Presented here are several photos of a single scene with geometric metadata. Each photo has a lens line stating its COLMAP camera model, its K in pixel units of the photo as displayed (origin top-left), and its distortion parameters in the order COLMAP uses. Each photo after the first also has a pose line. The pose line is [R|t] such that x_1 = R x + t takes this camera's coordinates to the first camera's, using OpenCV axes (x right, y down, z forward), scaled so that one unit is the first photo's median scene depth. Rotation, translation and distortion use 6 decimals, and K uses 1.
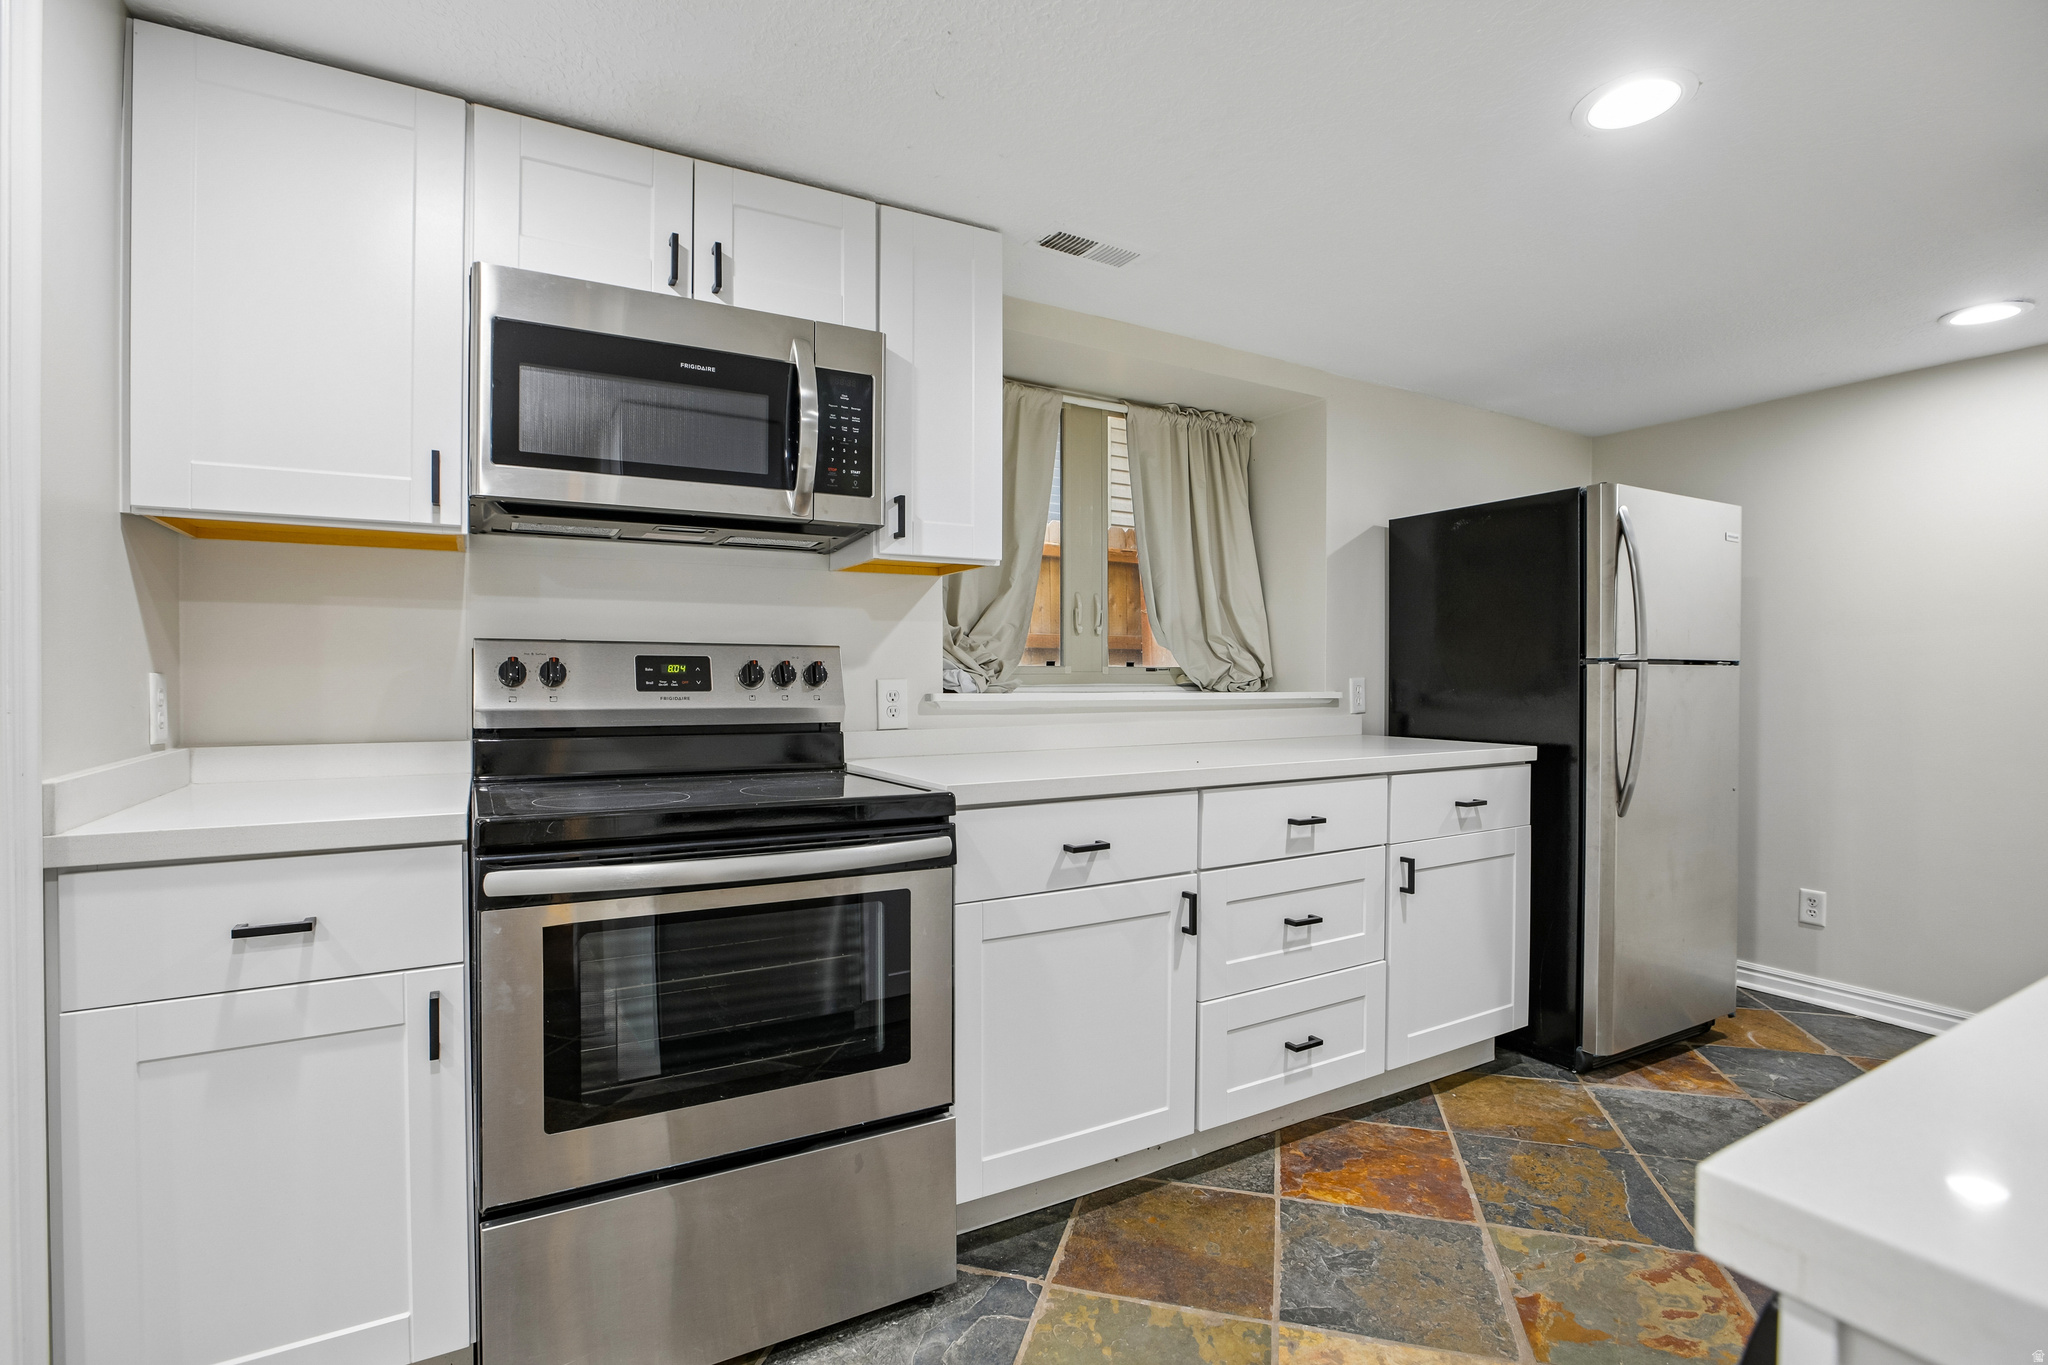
lens RADIAL K [[966.7, 0, 1018.9], [0, 966.7, 672.8], [0, 0, 1]] dist [-0.051897, 0.021628]
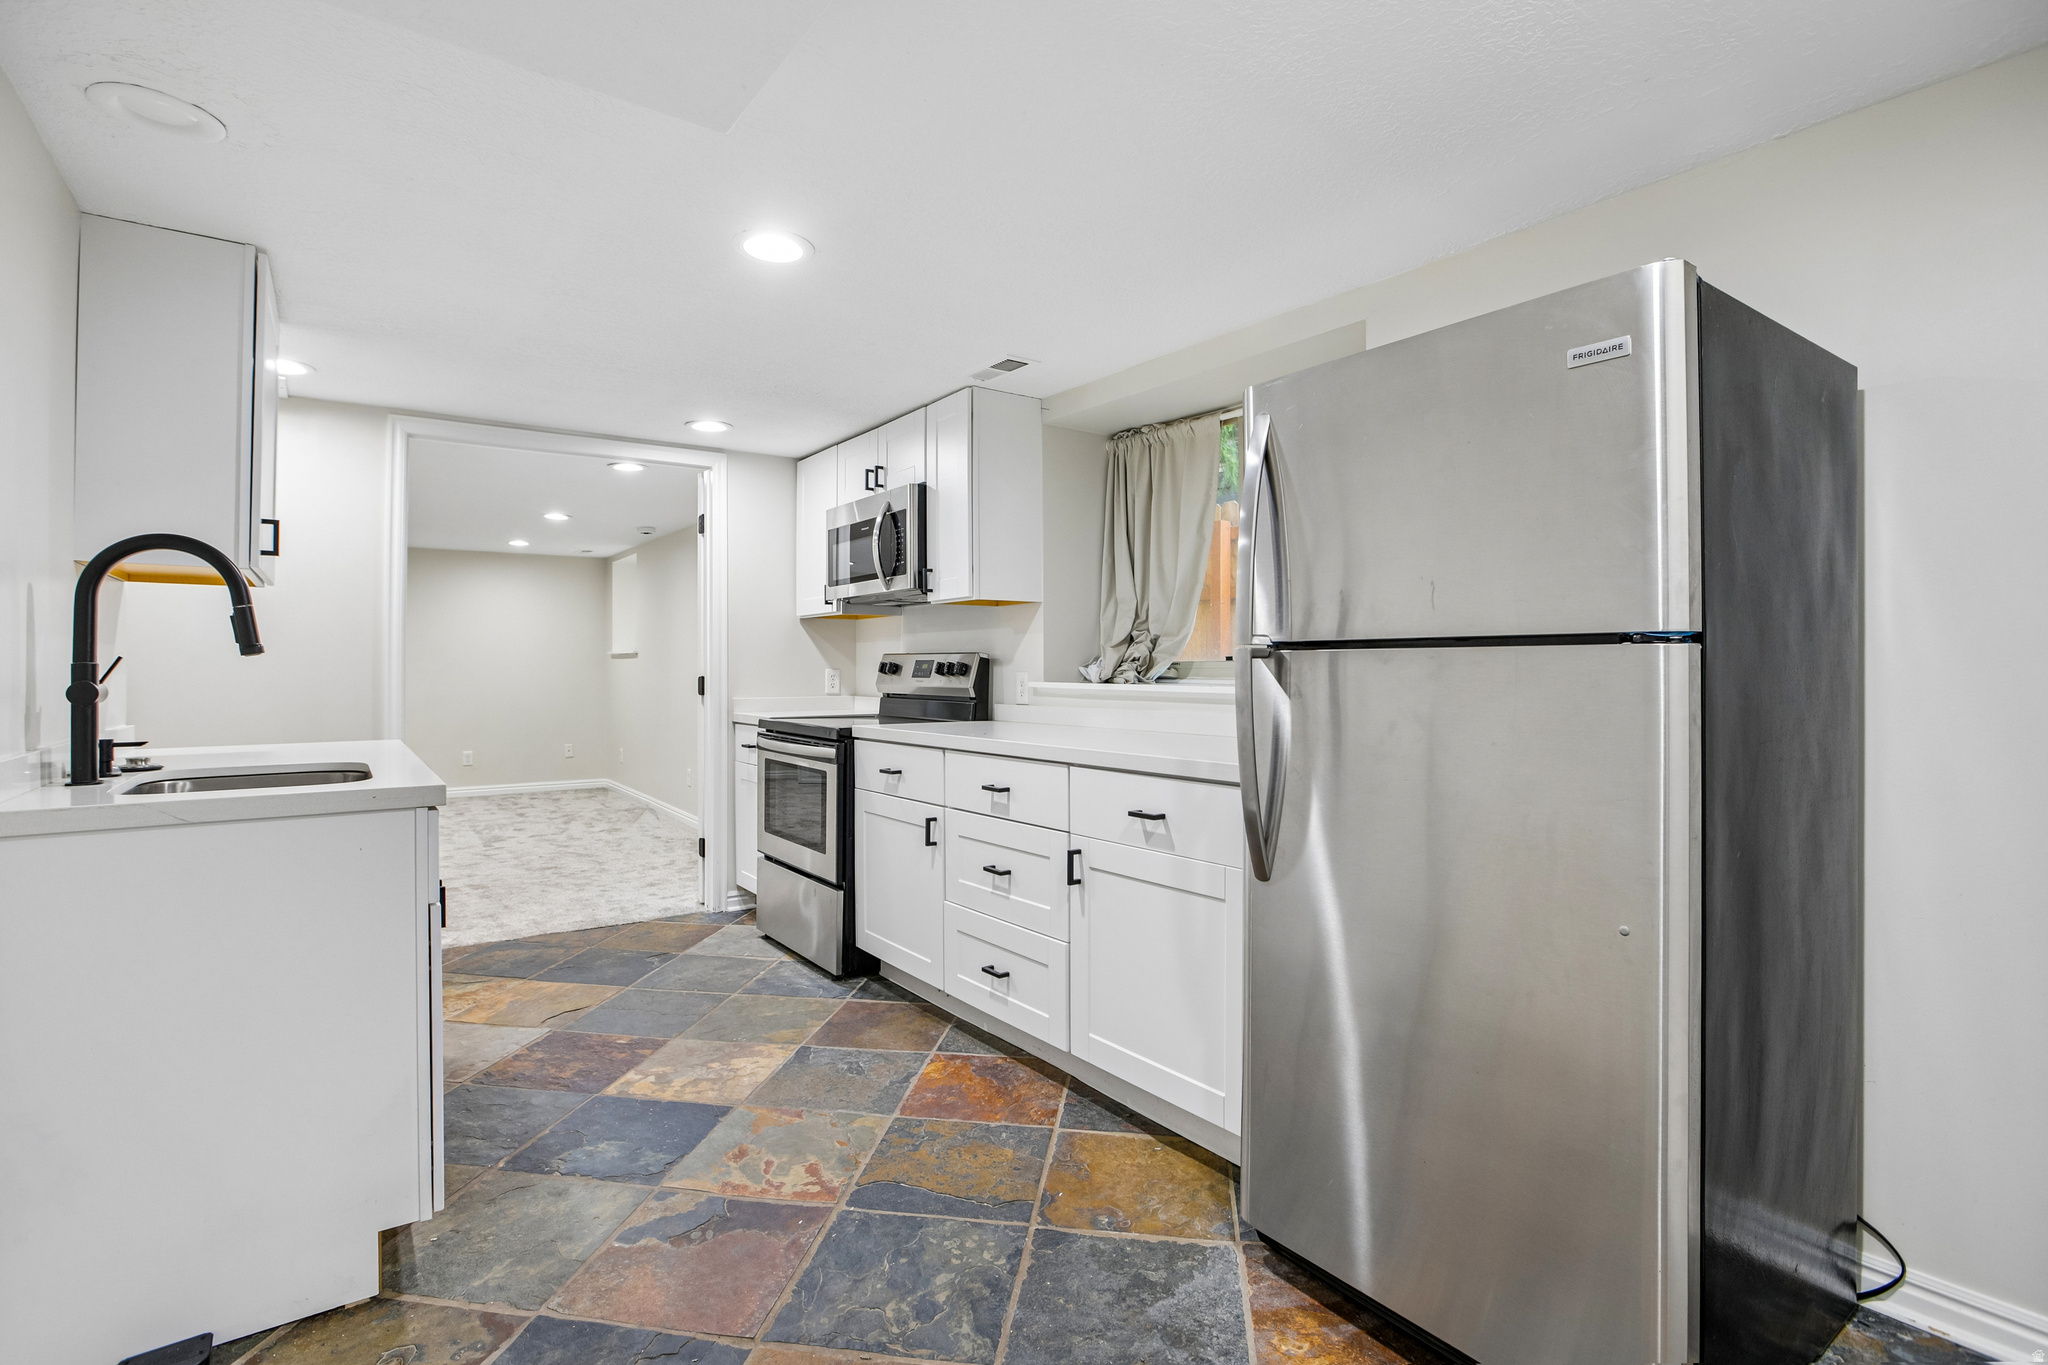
lens RADIAL K [[972.3, 0, 1024.8], [0, 972.3, 675.6], [0, 0, 1]] dist [-0.068706, 0.026666]
pose [[0.106303, 0.002418, -0.994331, 1.520334], [0.002293, 0.999994, 0.002677, 0.008482], [0.994331, -0.002564, 0.106296, 0.906400]]
